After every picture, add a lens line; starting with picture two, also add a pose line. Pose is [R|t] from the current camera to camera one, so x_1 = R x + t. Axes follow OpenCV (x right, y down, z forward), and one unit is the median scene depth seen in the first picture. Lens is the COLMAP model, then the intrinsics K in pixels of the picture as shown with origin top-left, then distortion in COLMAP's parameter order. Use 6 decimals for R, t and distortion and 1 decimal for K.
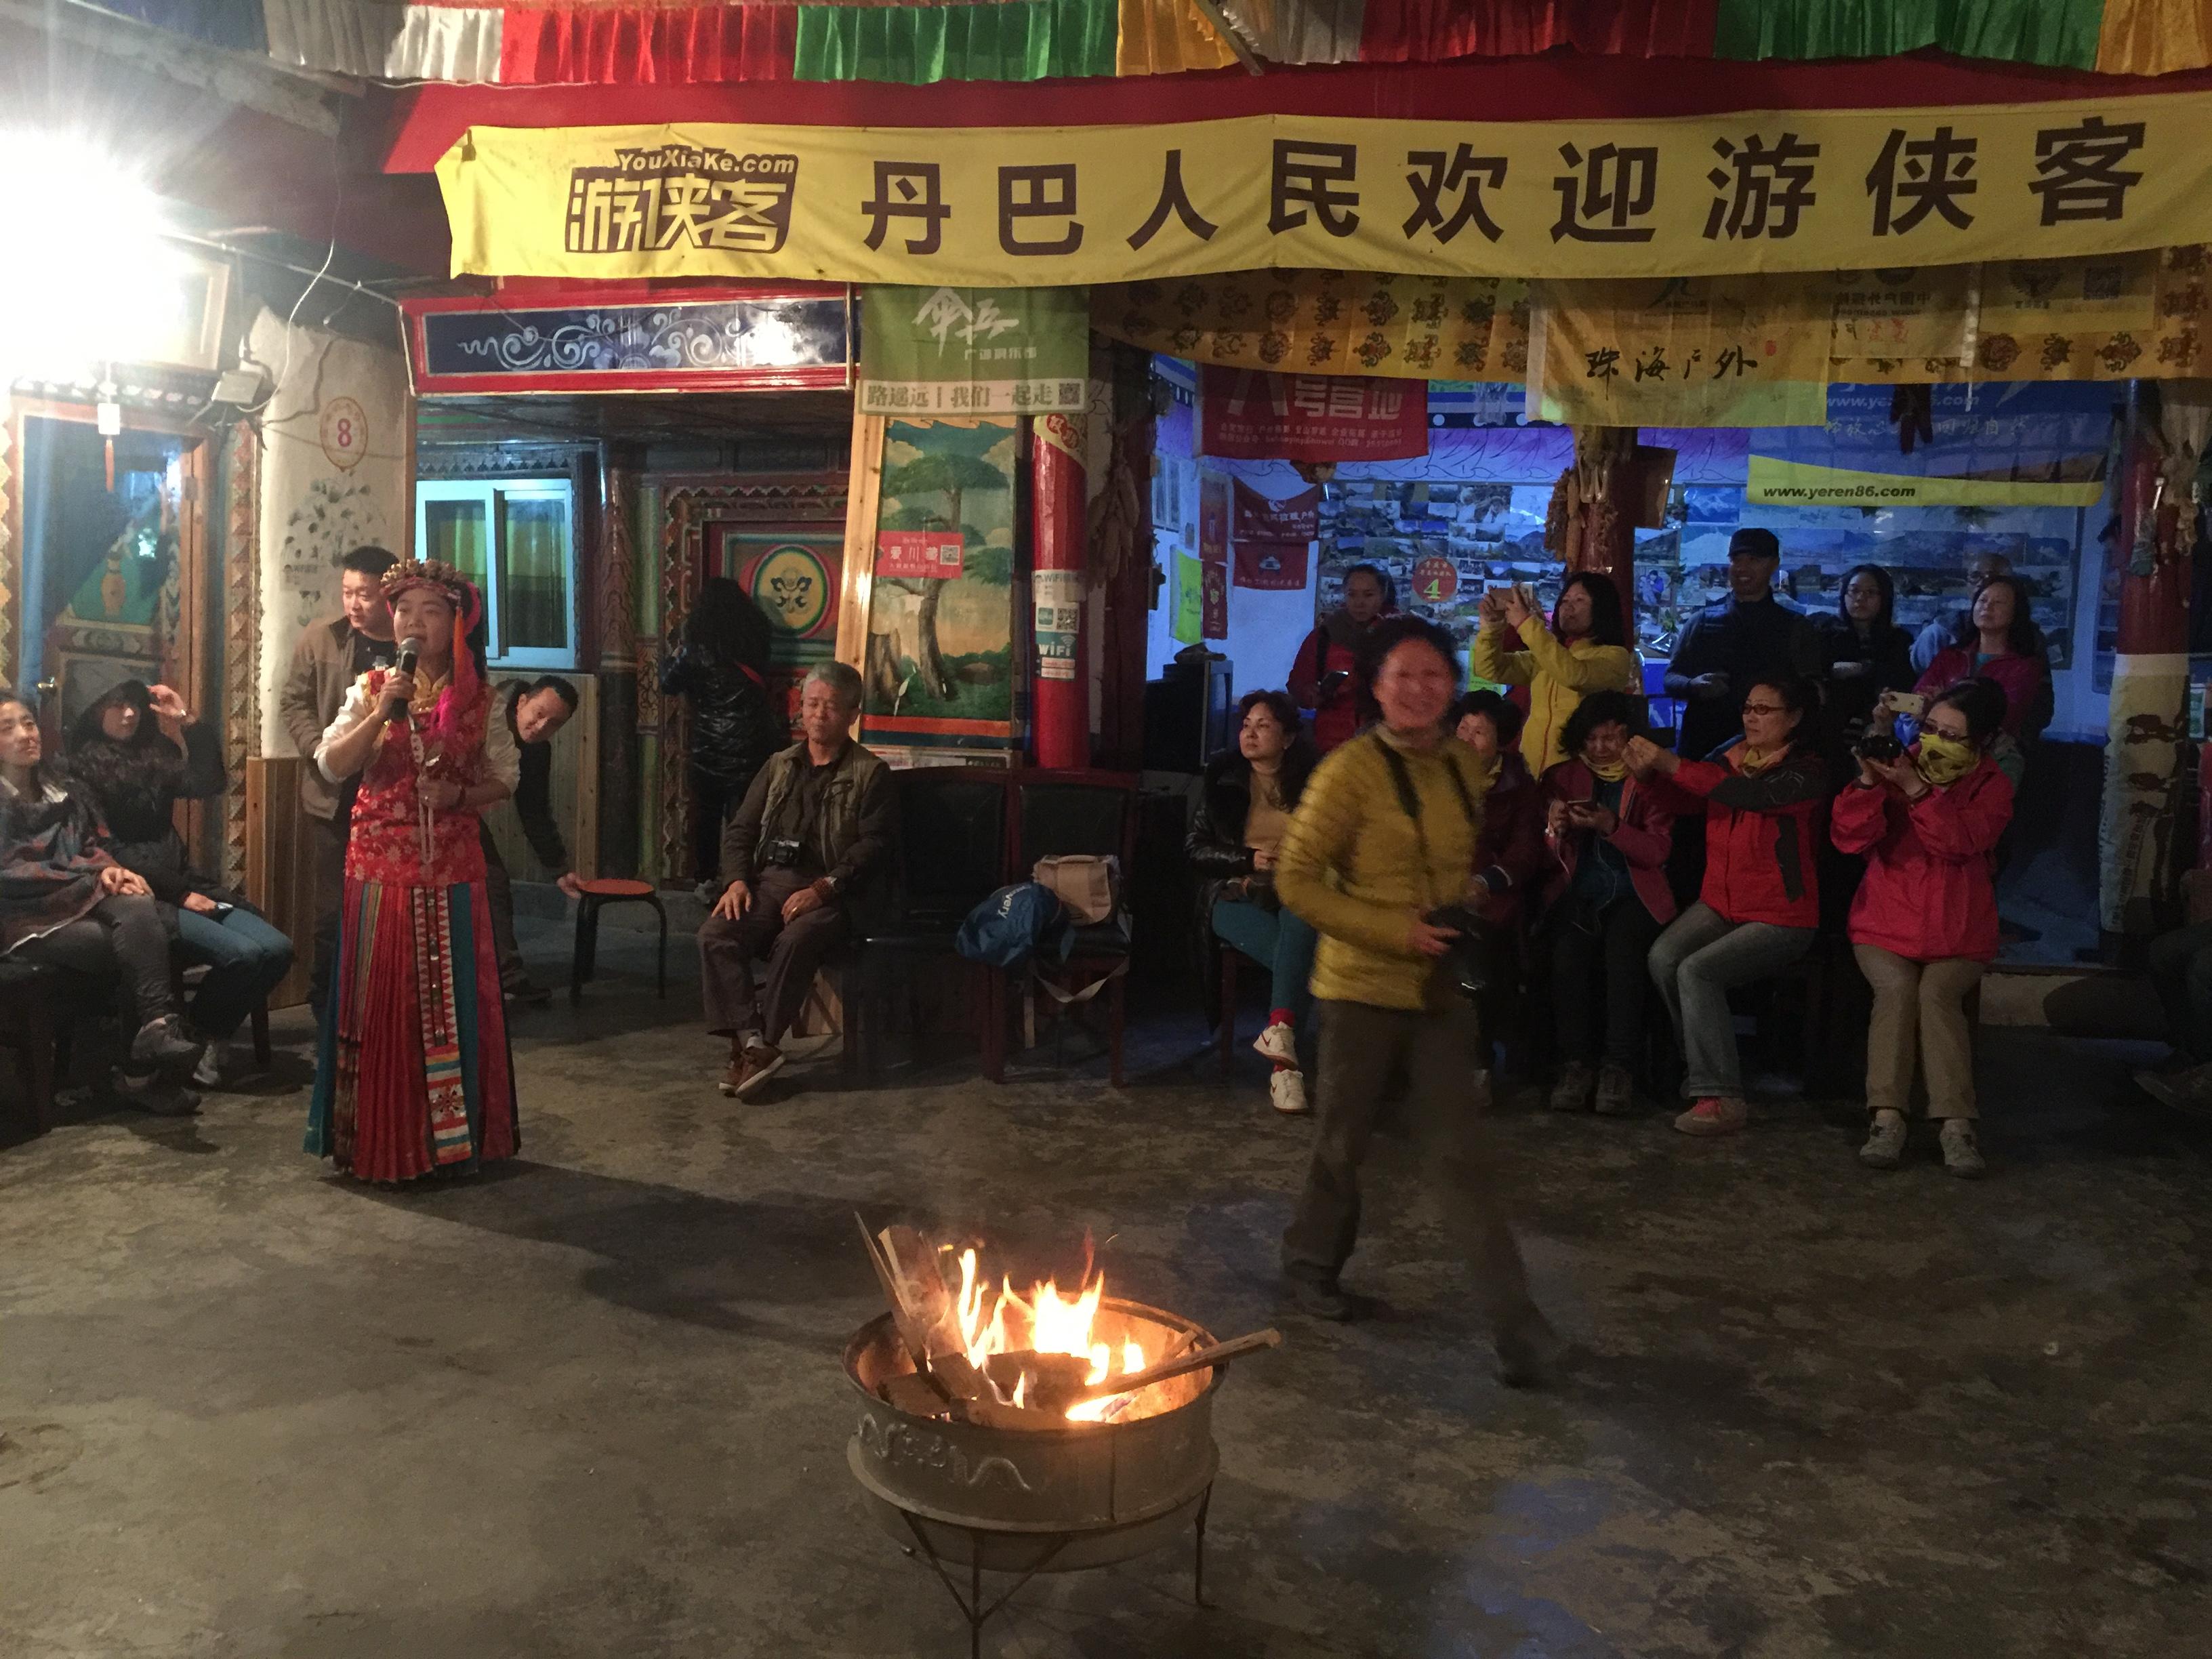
lens RADIAL K [[1862.3, 0, 1084.9], [0, 1862.3, 804.6], [0, 0, 1]] dist [0.114150, -0.192898]
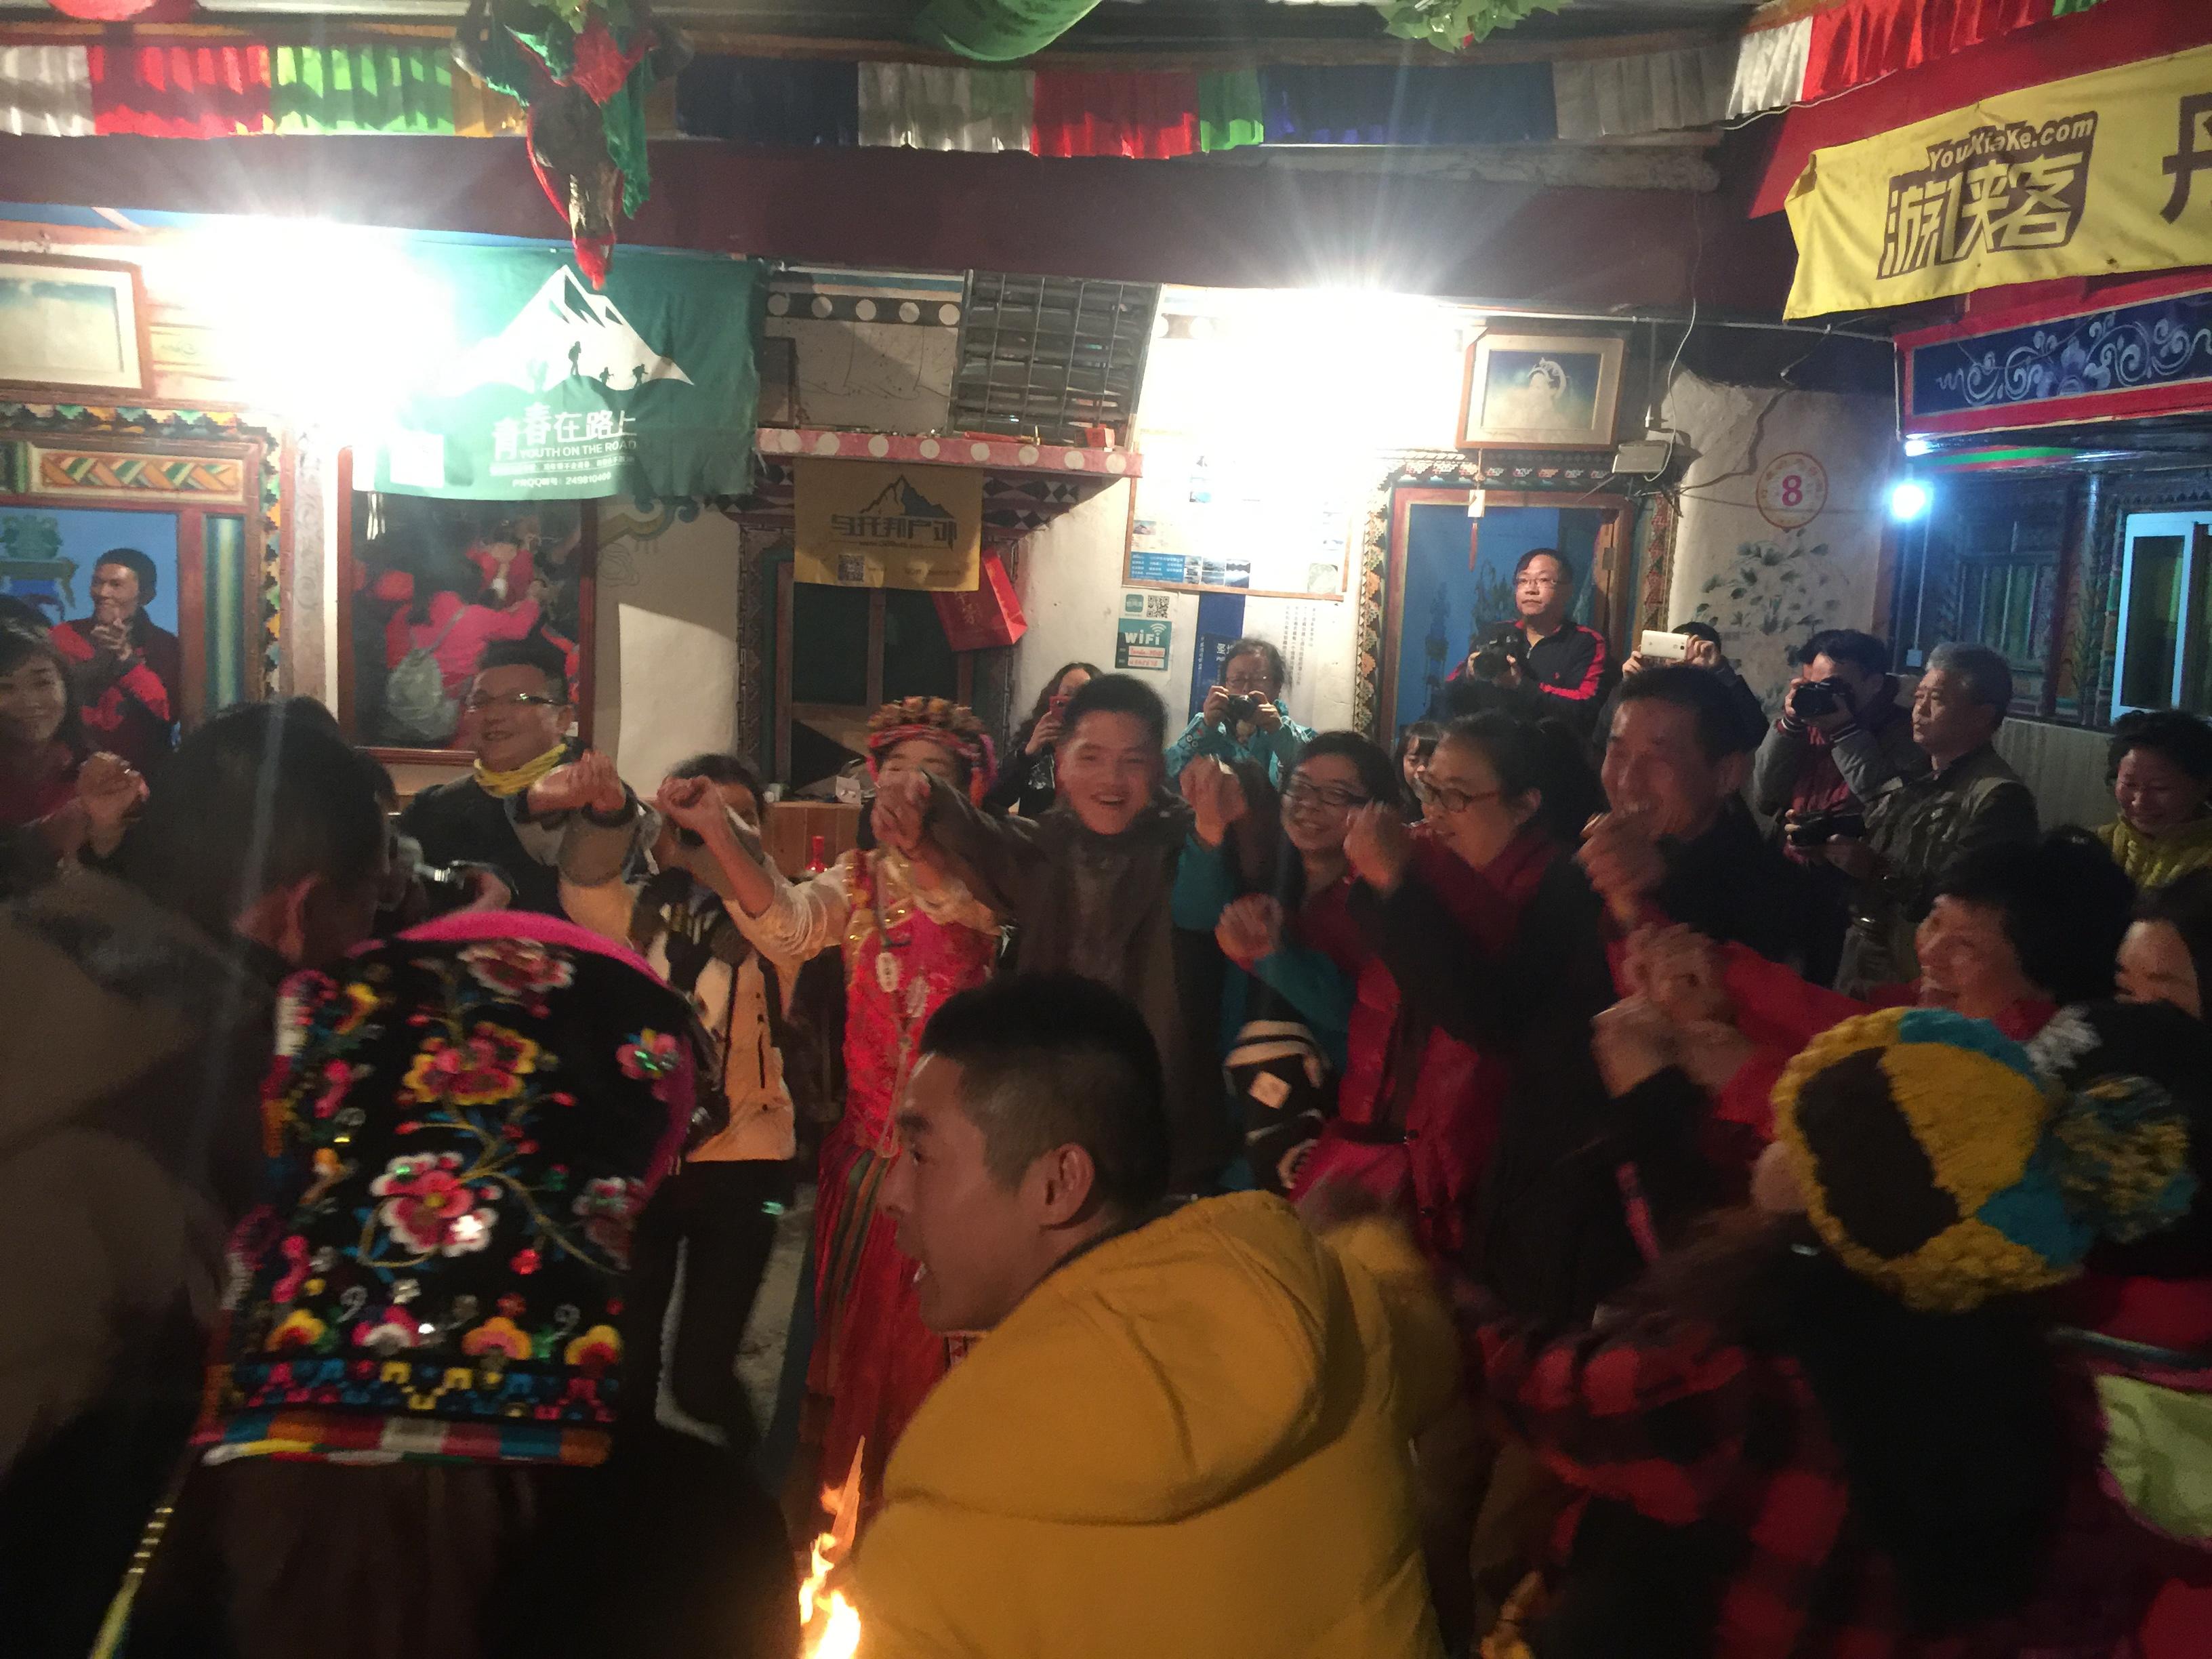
lens RADIAL K [[1892.7, 0, 1103.2], [0, 1892.7, 787.7], [0, 0, 1]] dist [0.083175, -0.137558]
pose [[0.440025, 0.103184, -0.892037, 0.339896], [-0.105652, 0.992426, 0.062680, -0.080602], [0.891748, 0.066665, 0.447594, 0.308928]]
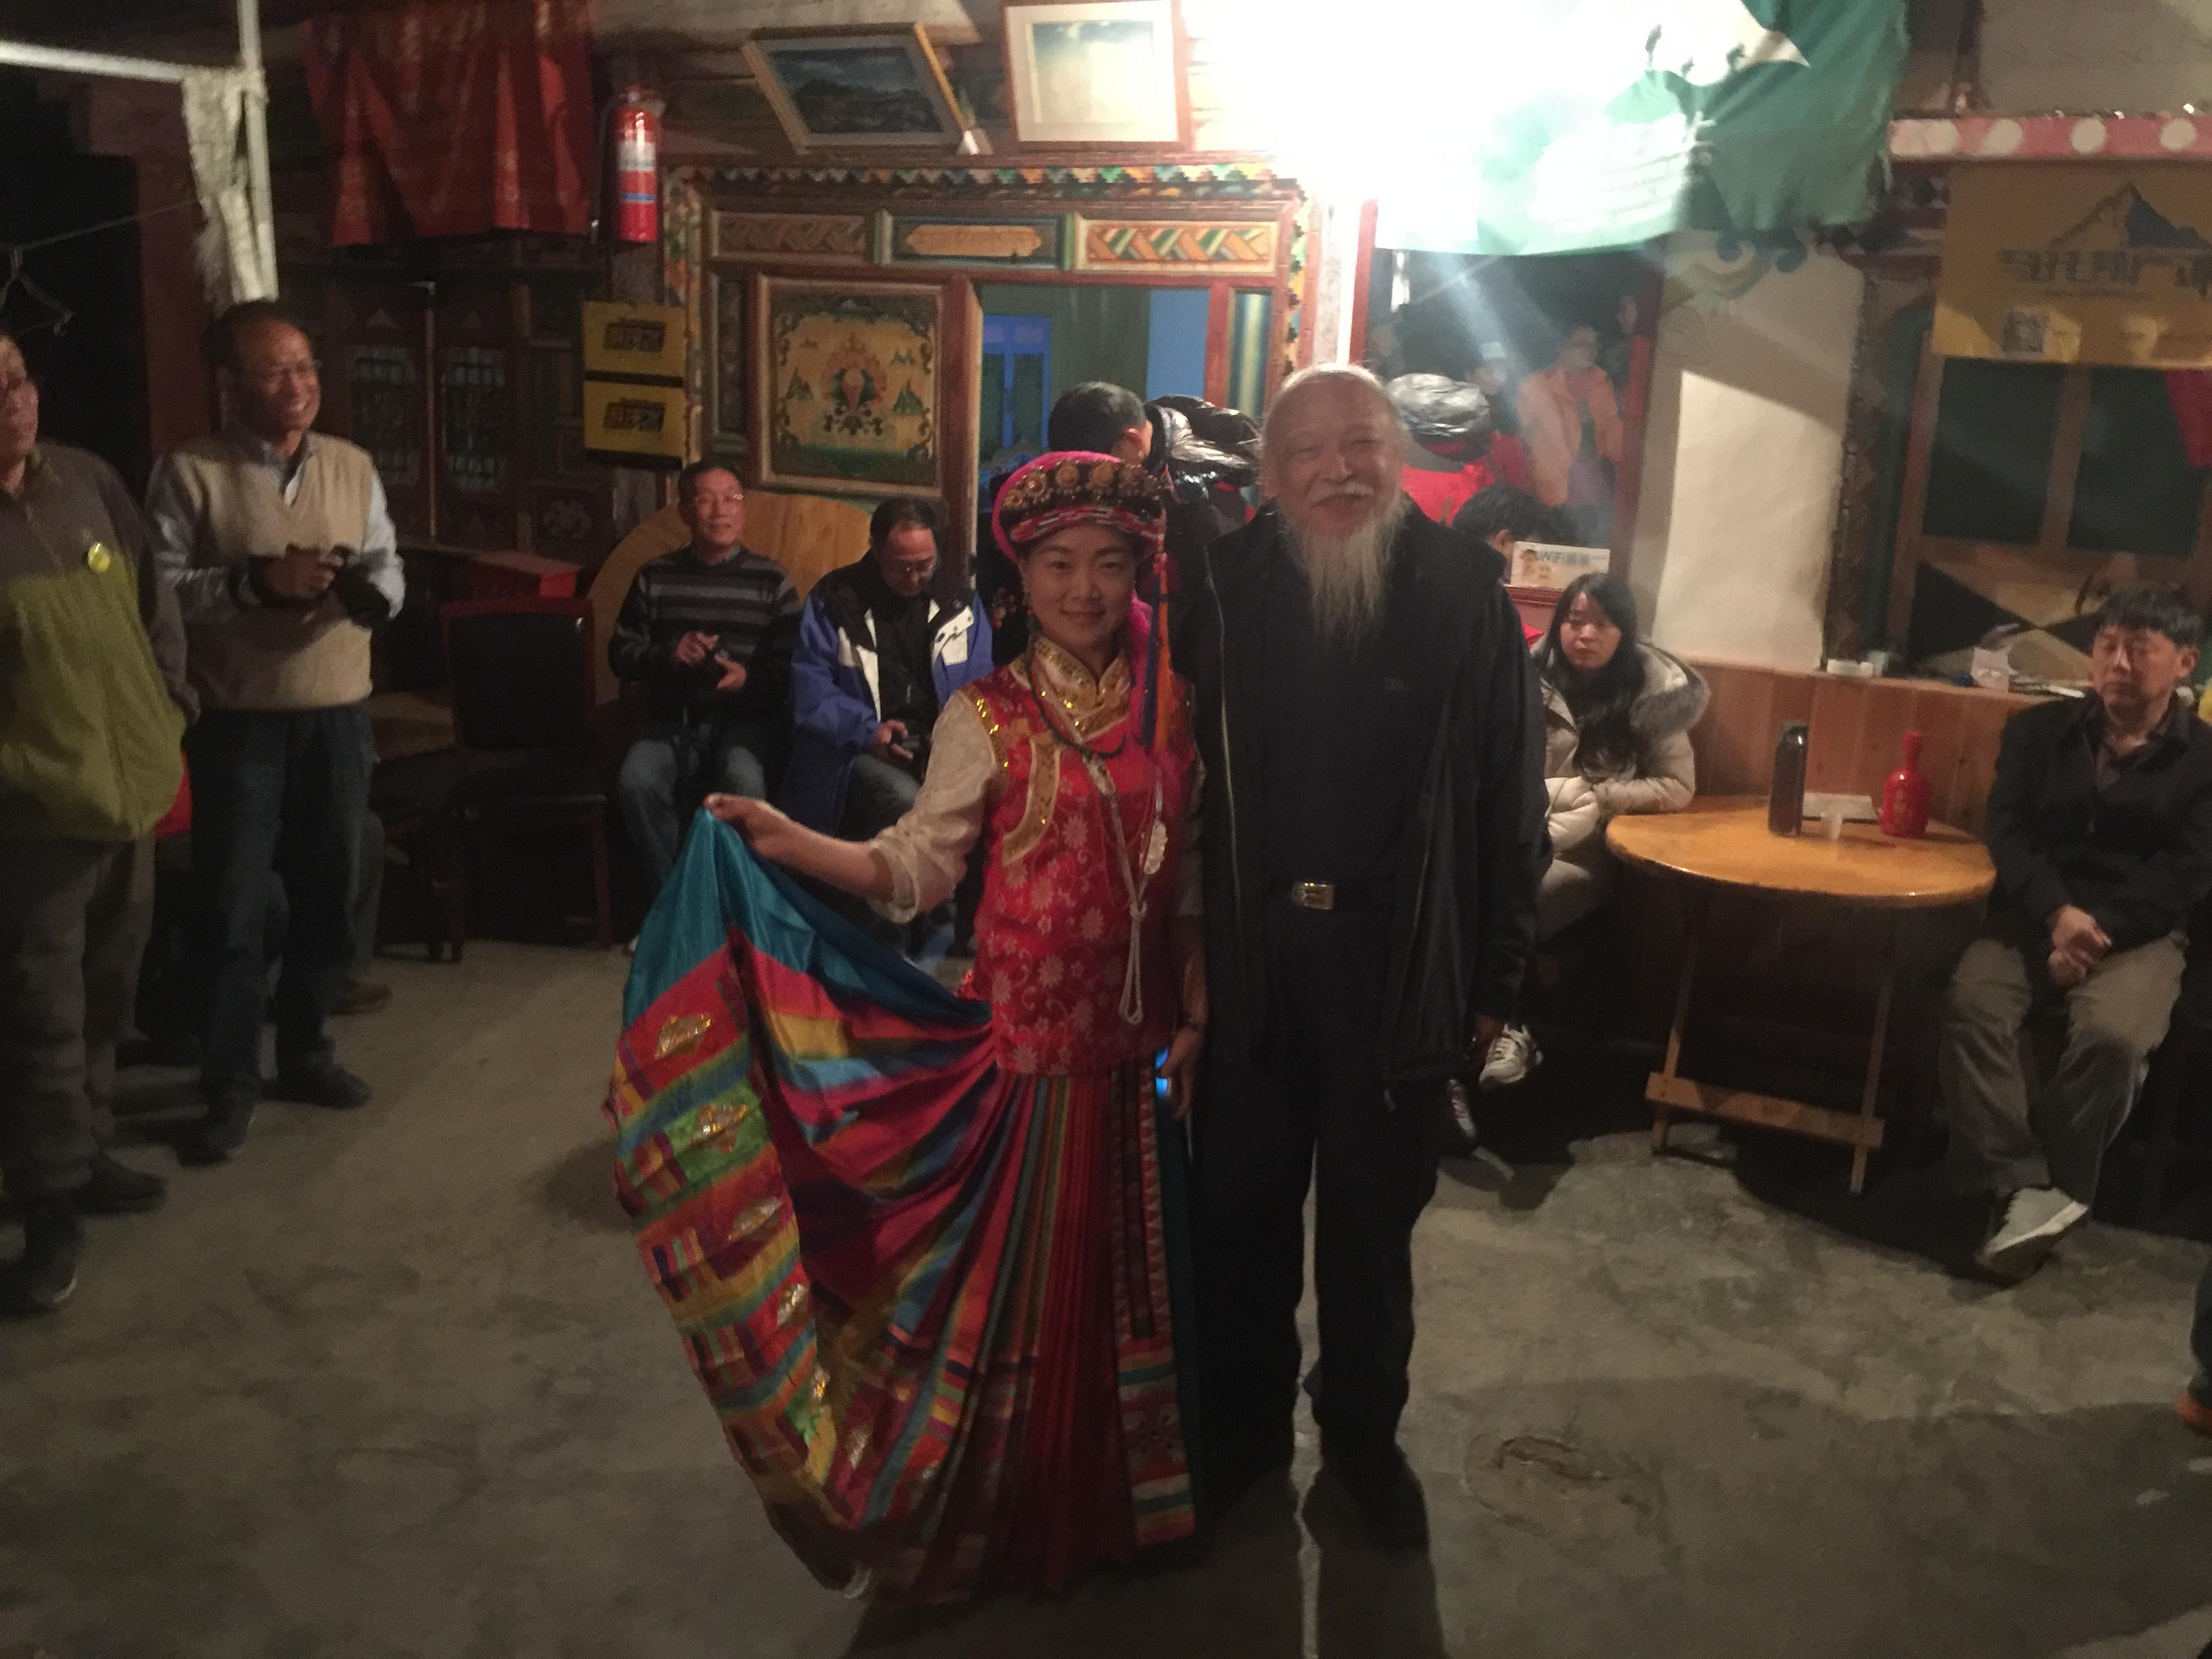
lens RADIAL K [[1890.6, 0, 1110.8], [0, 1890.6, 819.1], [0, 0, 1]] dist [0.086623, -0.138203]
pose [[-0.221398, 0.199855, -0.954485, 0.136744], [-0.122565, 0.965310, 0.230551, -0.070780], [0.967451, 0.168030, -0.189223, 0.463208]]
